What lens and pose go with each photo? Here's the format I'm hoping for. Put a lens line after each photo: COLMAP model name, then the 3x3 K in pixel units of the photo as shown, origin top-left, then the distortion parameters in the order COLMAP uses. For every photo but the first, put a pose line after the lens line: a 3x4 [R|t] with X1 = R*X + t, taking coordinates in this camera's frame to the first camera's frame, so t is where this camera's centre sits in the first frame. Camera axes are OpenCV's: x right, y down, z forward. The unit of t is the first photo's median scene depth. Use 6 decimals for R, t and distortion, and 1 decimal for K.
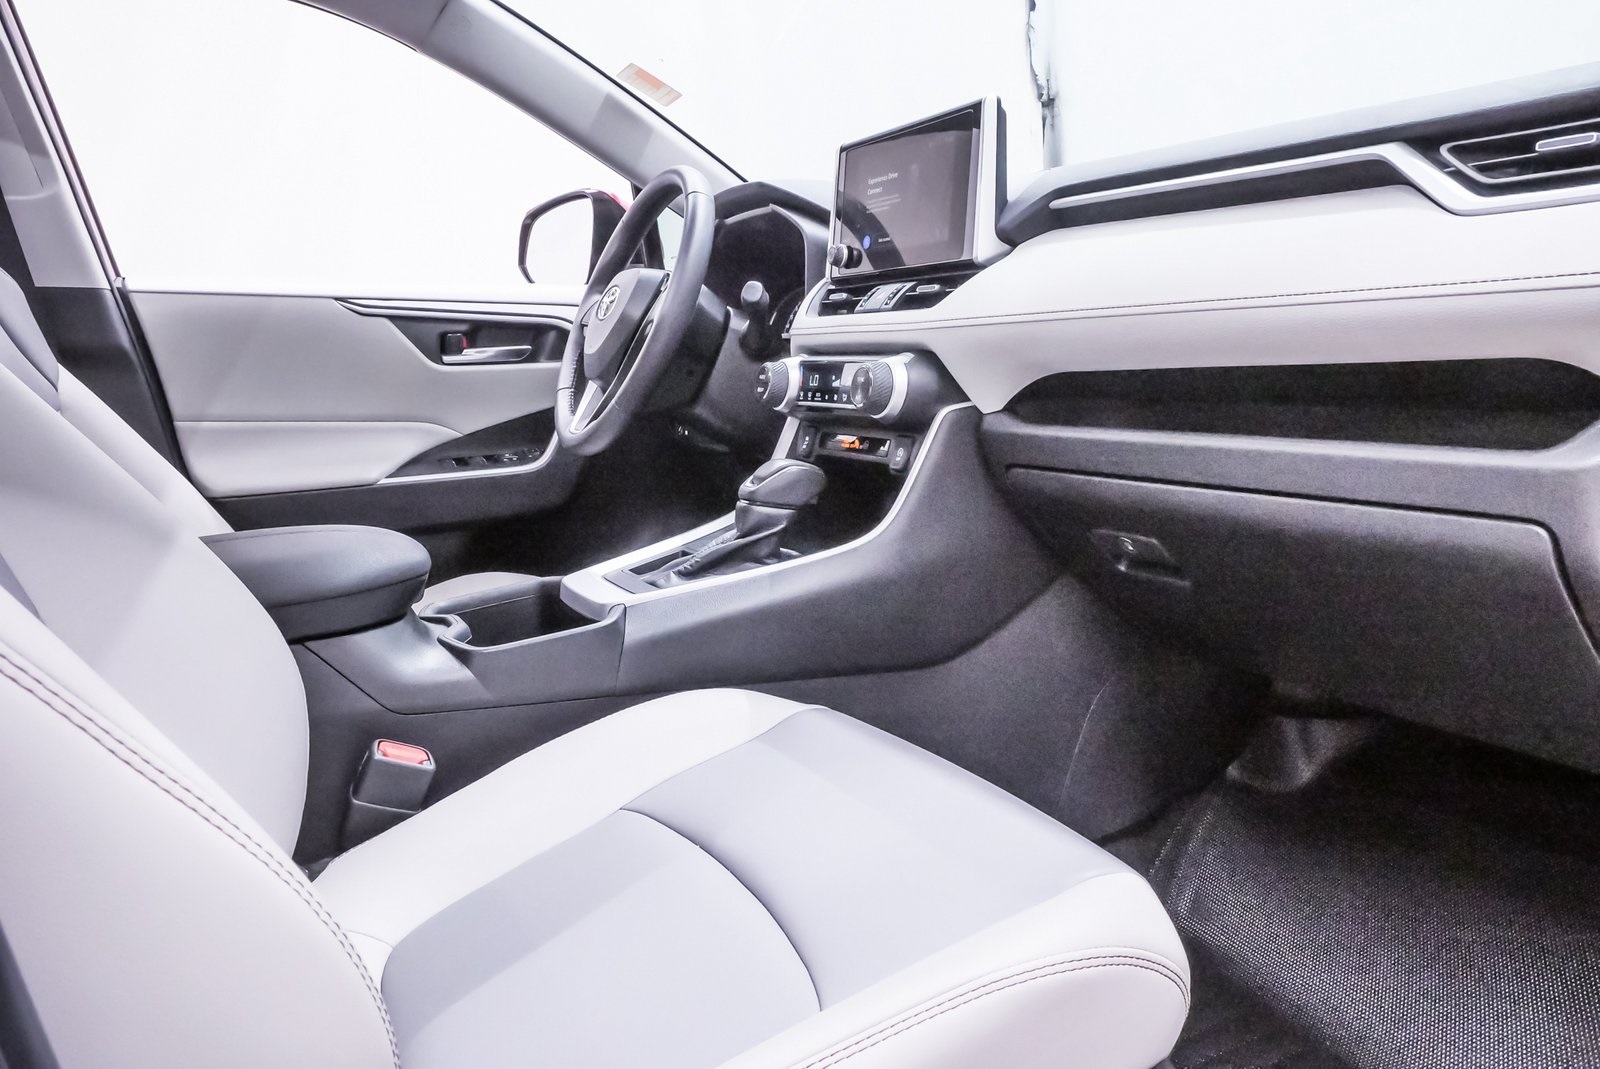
lens RADIAL K [[1156.9, 0, 783.2], [0, 1156.9, 535.3], [0, 0, 1]] dist [-0.049409, 0.020709]
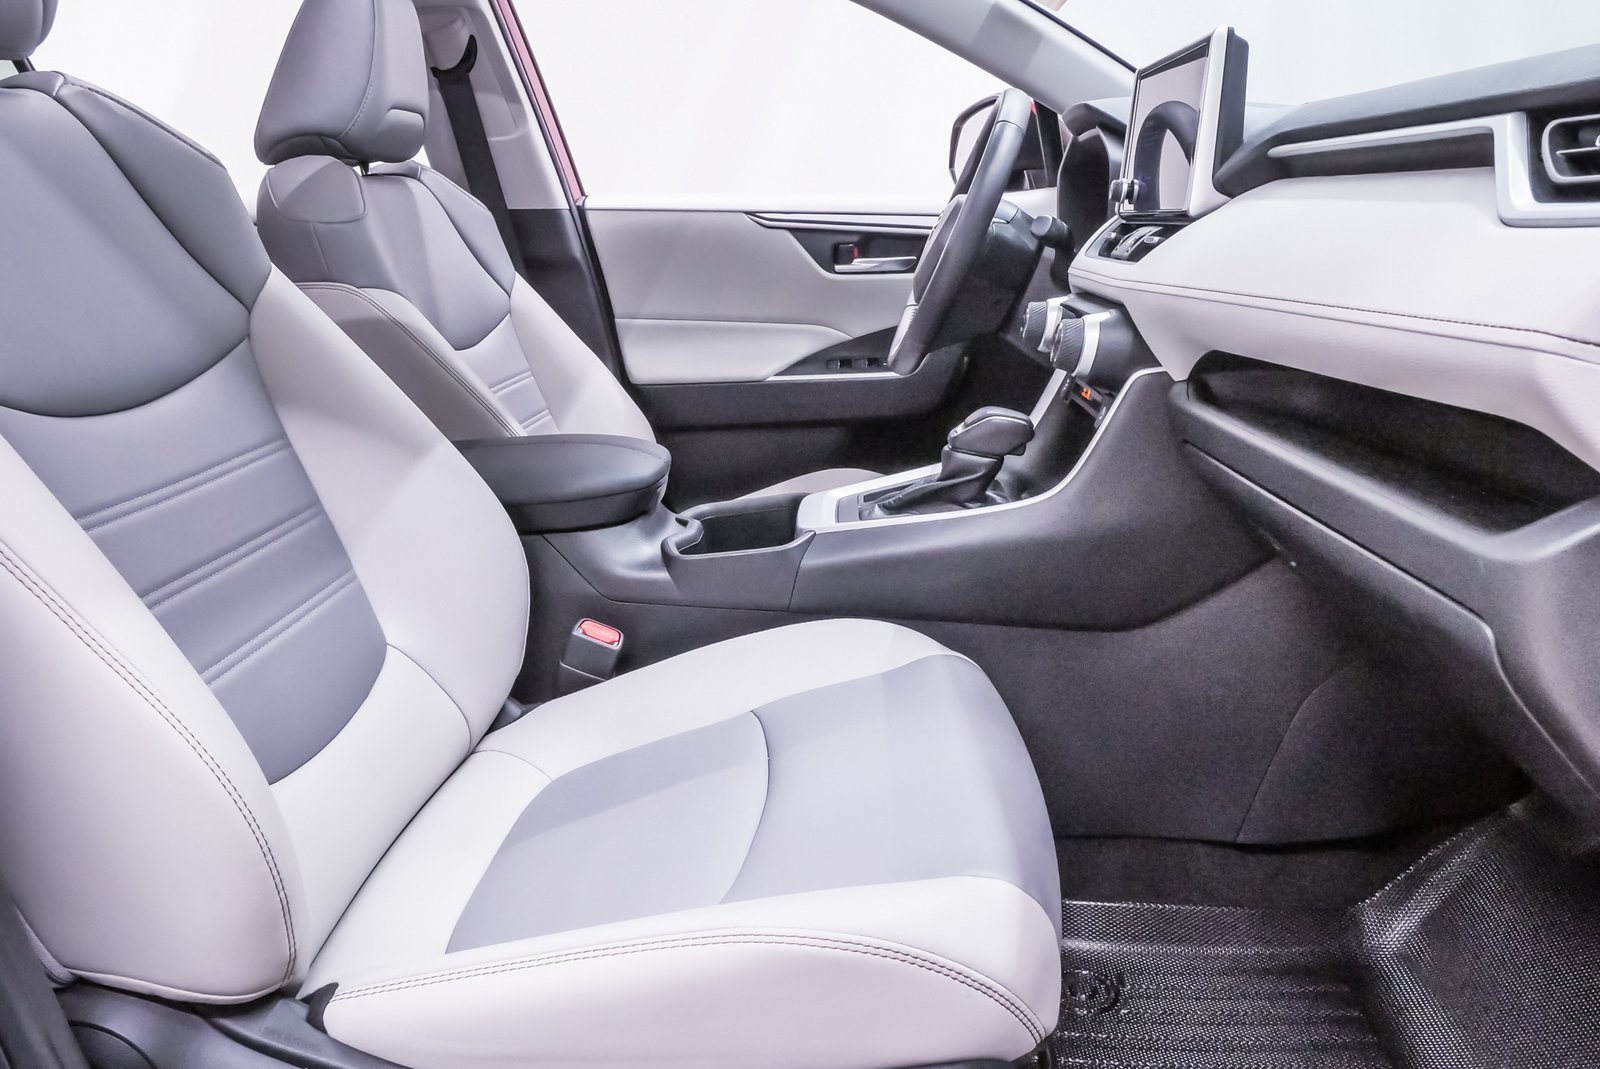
lens RADIAL K [[1156.9, 0, 793.5], [0, 1156.9, 531.1], [0, 0, 1]] dist [-0.049409, 0.020709]
pose [[0.869065, 0.131827, -0.476810, 0.302226], [-0.074780, 0.987773, 0.136796, -0.073606], [0.489013, -0.083228, 0.868297, 0.020966]]
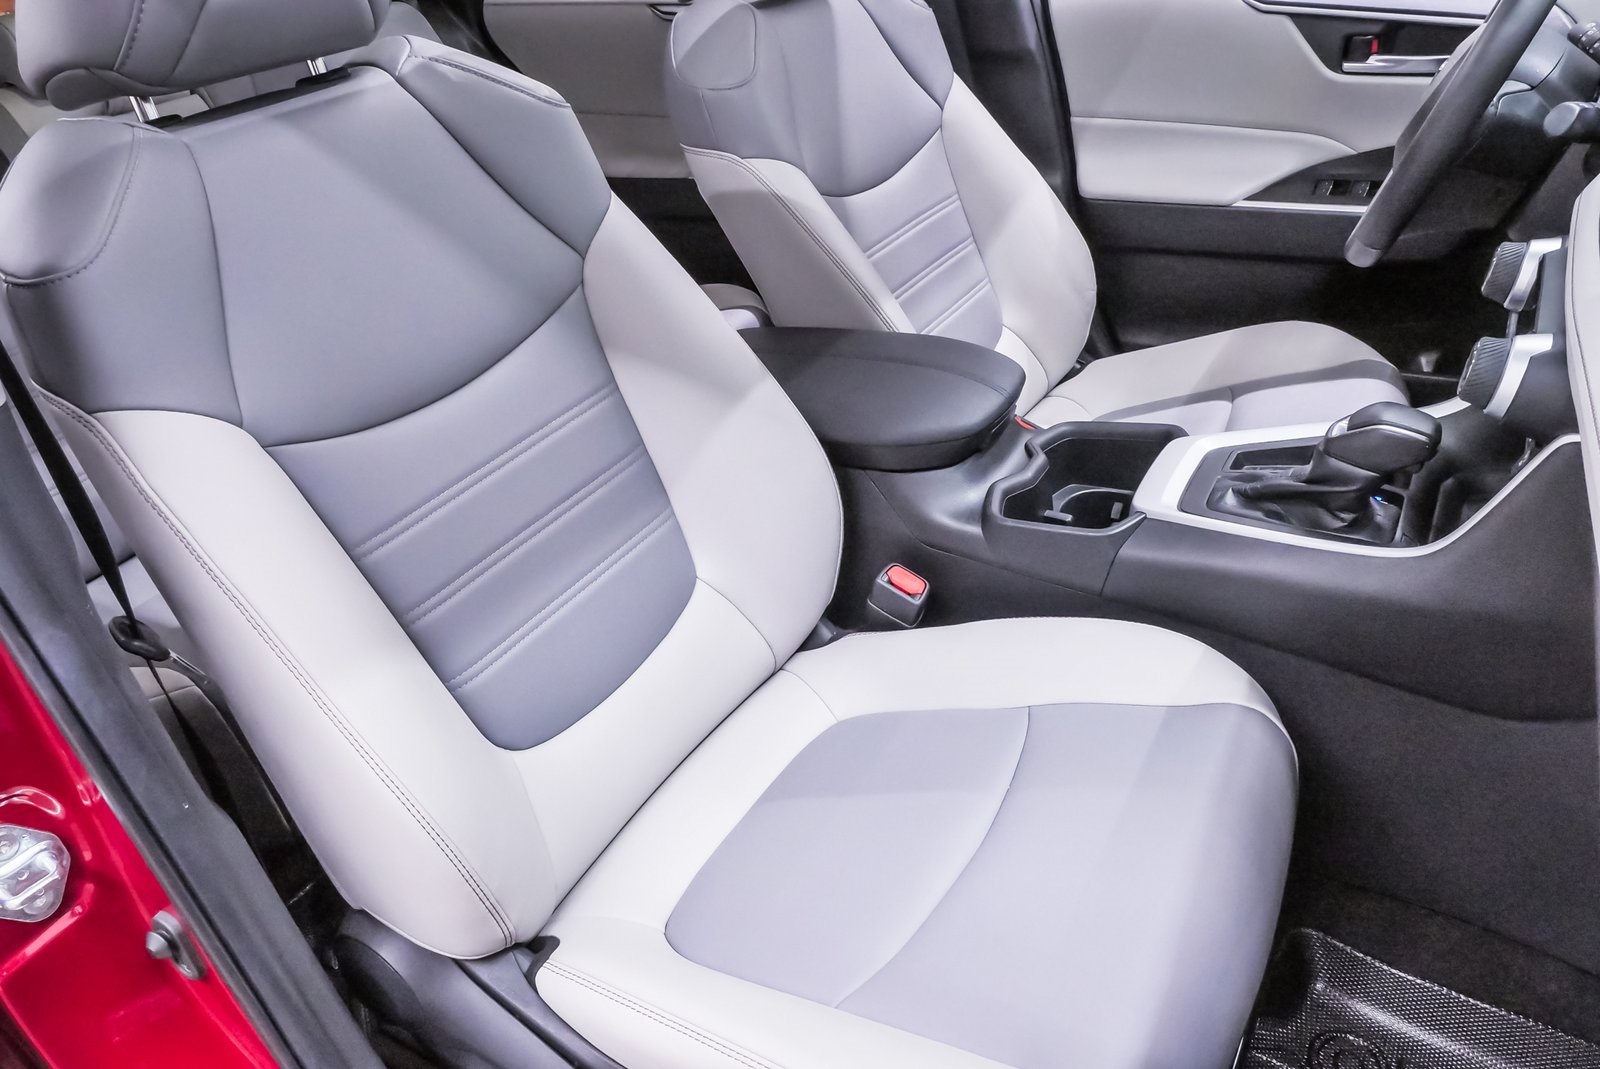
lens RADIAL K [[1156.9, 0, 790.8], [0, 1156.9, 531.4], [0, 0, 1]] dist [-0.049409, 0.020709]
pose [[0.536151, 0.406128, -0.740001, 0.349488], [-0.042570, 0.888546, 0.456809, -0.293408], [0.843048, -0.213417, 0.493684, 0.207900]]
